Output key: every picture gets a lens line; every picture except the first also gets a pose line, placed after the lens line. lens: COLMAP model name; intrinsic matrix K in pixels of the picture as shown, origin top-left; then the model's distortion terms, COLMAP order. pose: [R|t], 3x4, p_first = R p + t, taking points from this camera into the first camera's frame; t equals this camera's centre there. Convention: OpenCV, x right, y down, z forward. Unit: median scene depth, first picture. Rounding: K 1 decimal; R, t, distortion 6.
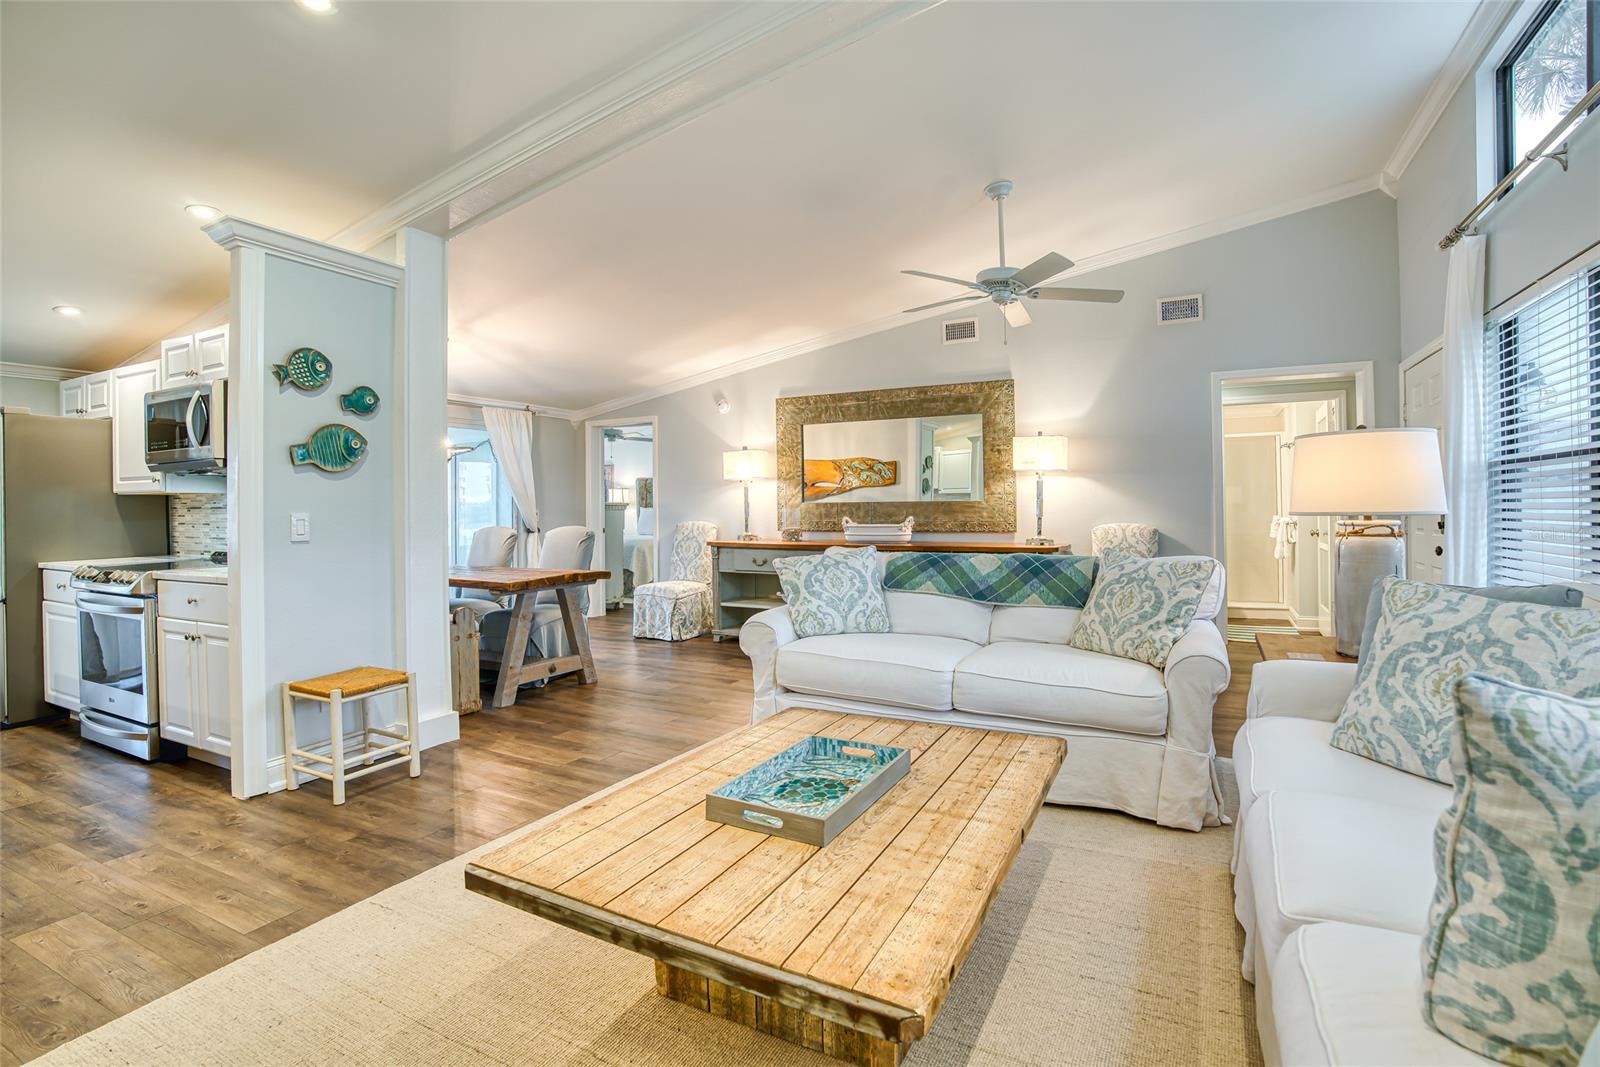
lens RADIAL K [[735.9, 0, 845.6], [0, 735.9, 507.2], [0, 0, 1]] dist [-0.060284, 0.020160]
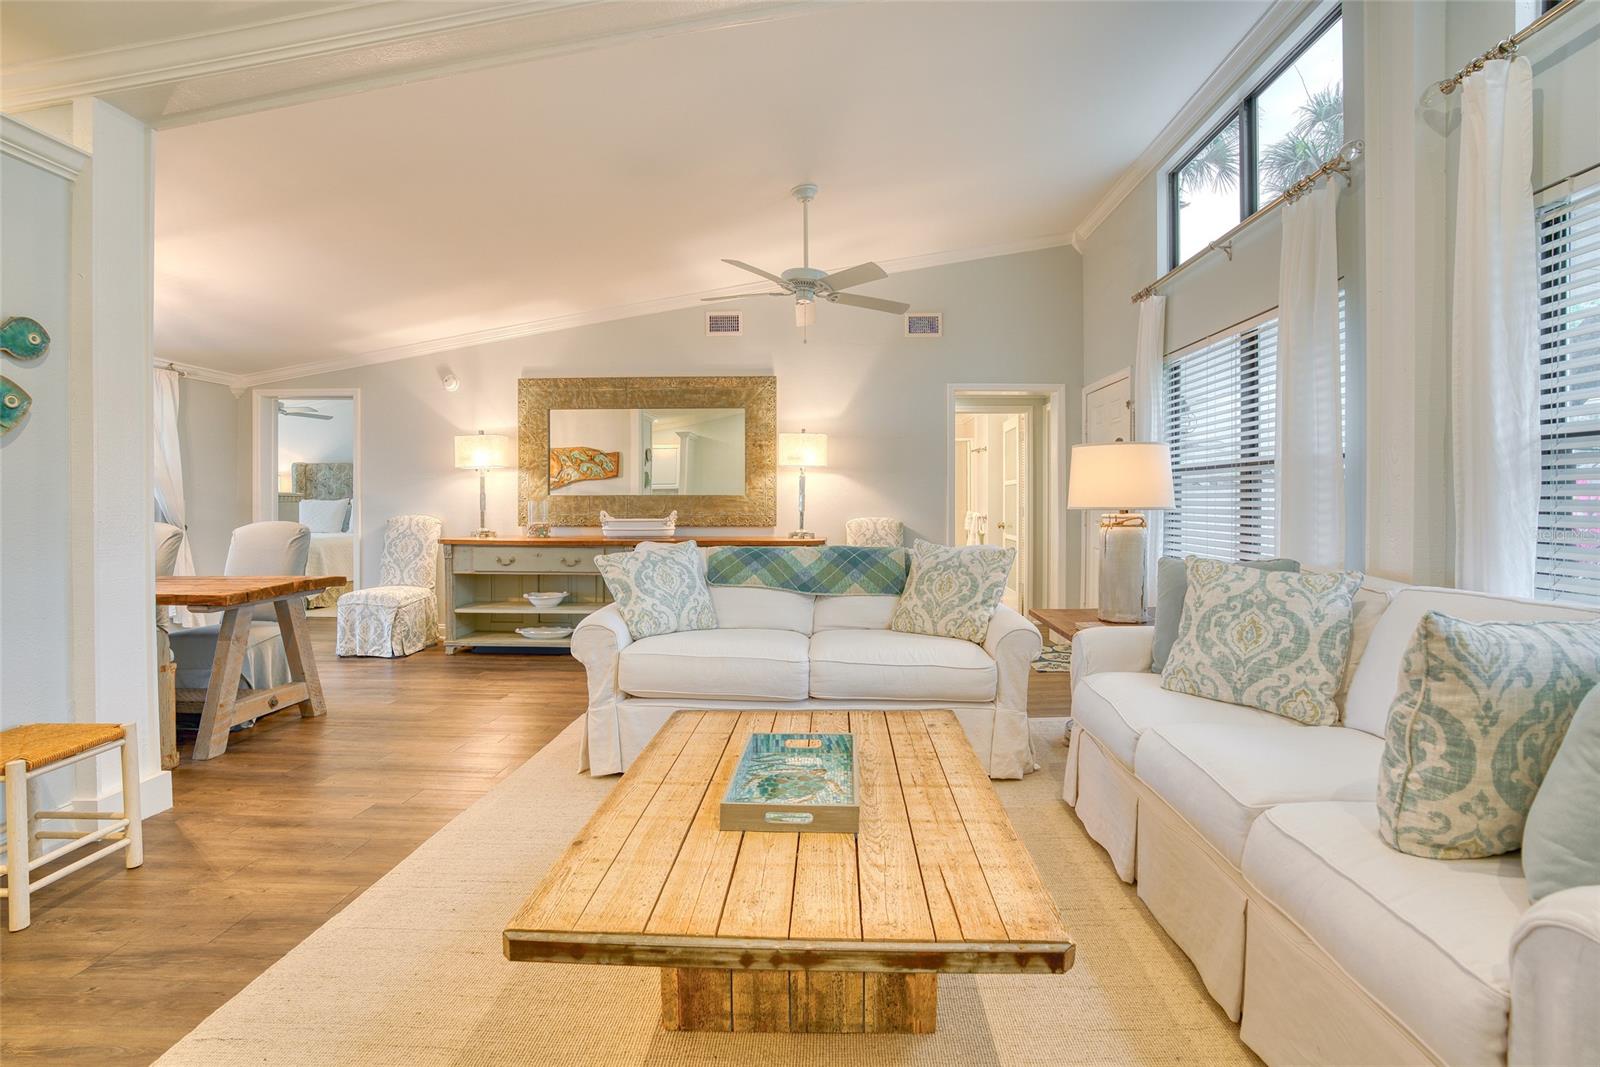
lens RADIAL K [[735.9, 0, 849.1], [0, 735.9, 514.6], [0, 0, 1]] dist [-0.060284, 0.020160]
pose [[0.901495, -0.000261, 0.432789, -0.177907], [-0.006949, 0.999862, 0.015079, 0.002537], [-0.432734, -0.016601, 0.901369, 0.035110]]
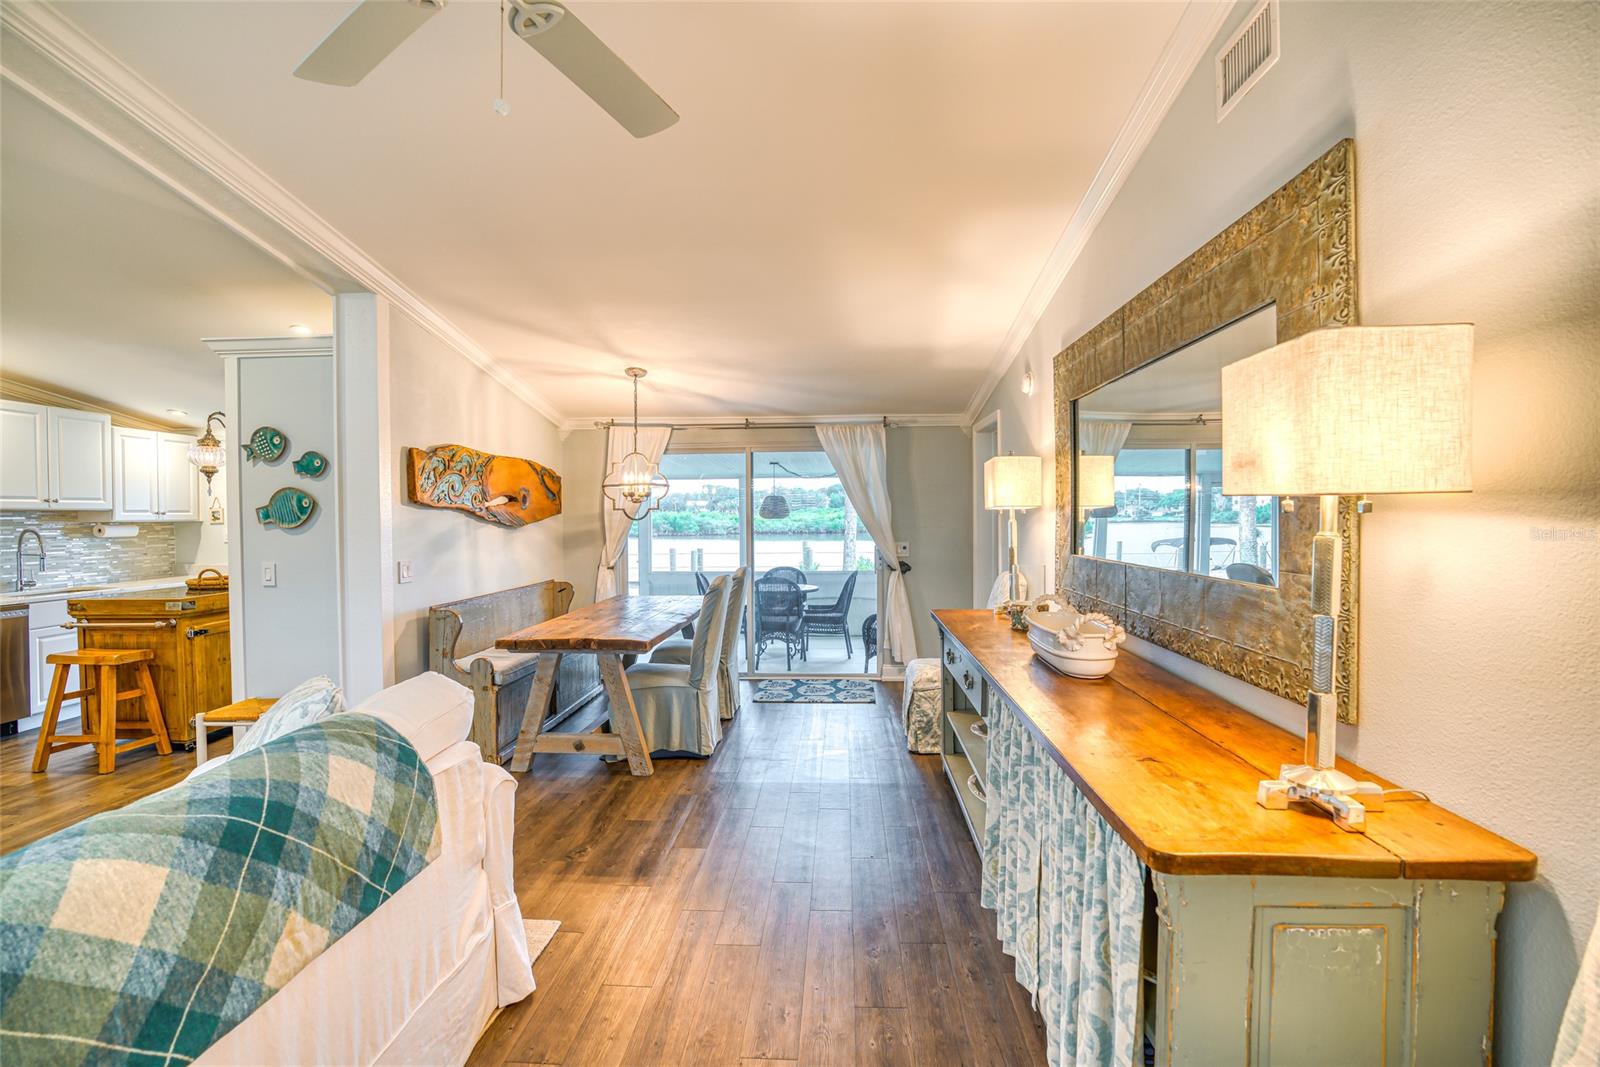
lens RADIAL K [[735.9, 0, 828.9], [0, 735.9, 530.1], [0, 0, 1]] dist [-0.060284, 0.020160]
pose [[0.400255, 0.025781, -0.916041, 0.532127], [0.001001, 0.999591, 0.028569, -0.058795], [0.916403, -0.012352, 0.400066, 0.997045]]
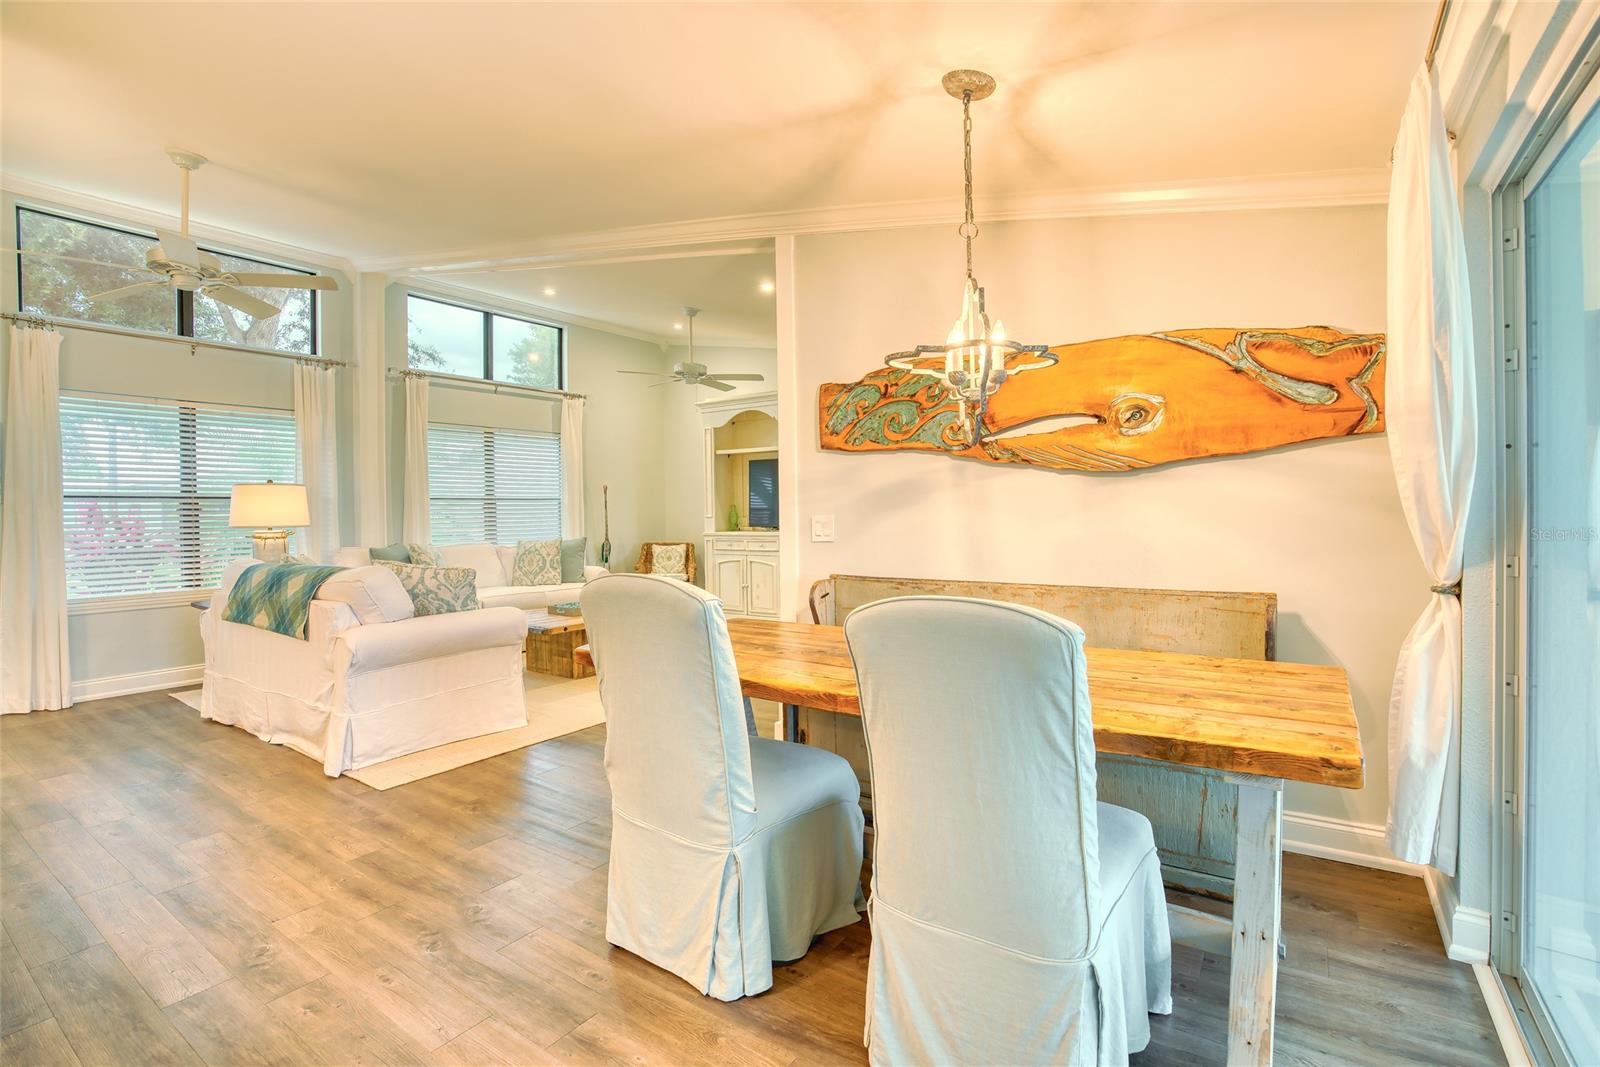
lens RADIAL K [[735.9, 0, 822.4], [0, 735.9, 519.3], [0, 0, 1]] dist [-0.060284, 0.020160]
pose [[-0.988655, 0.020237, 0.148832, -0.644002], [0.022209, 0.999686, 0.011604, -0.000371], [-0.148550, 0.014778, -0.988794, 1.682119]]
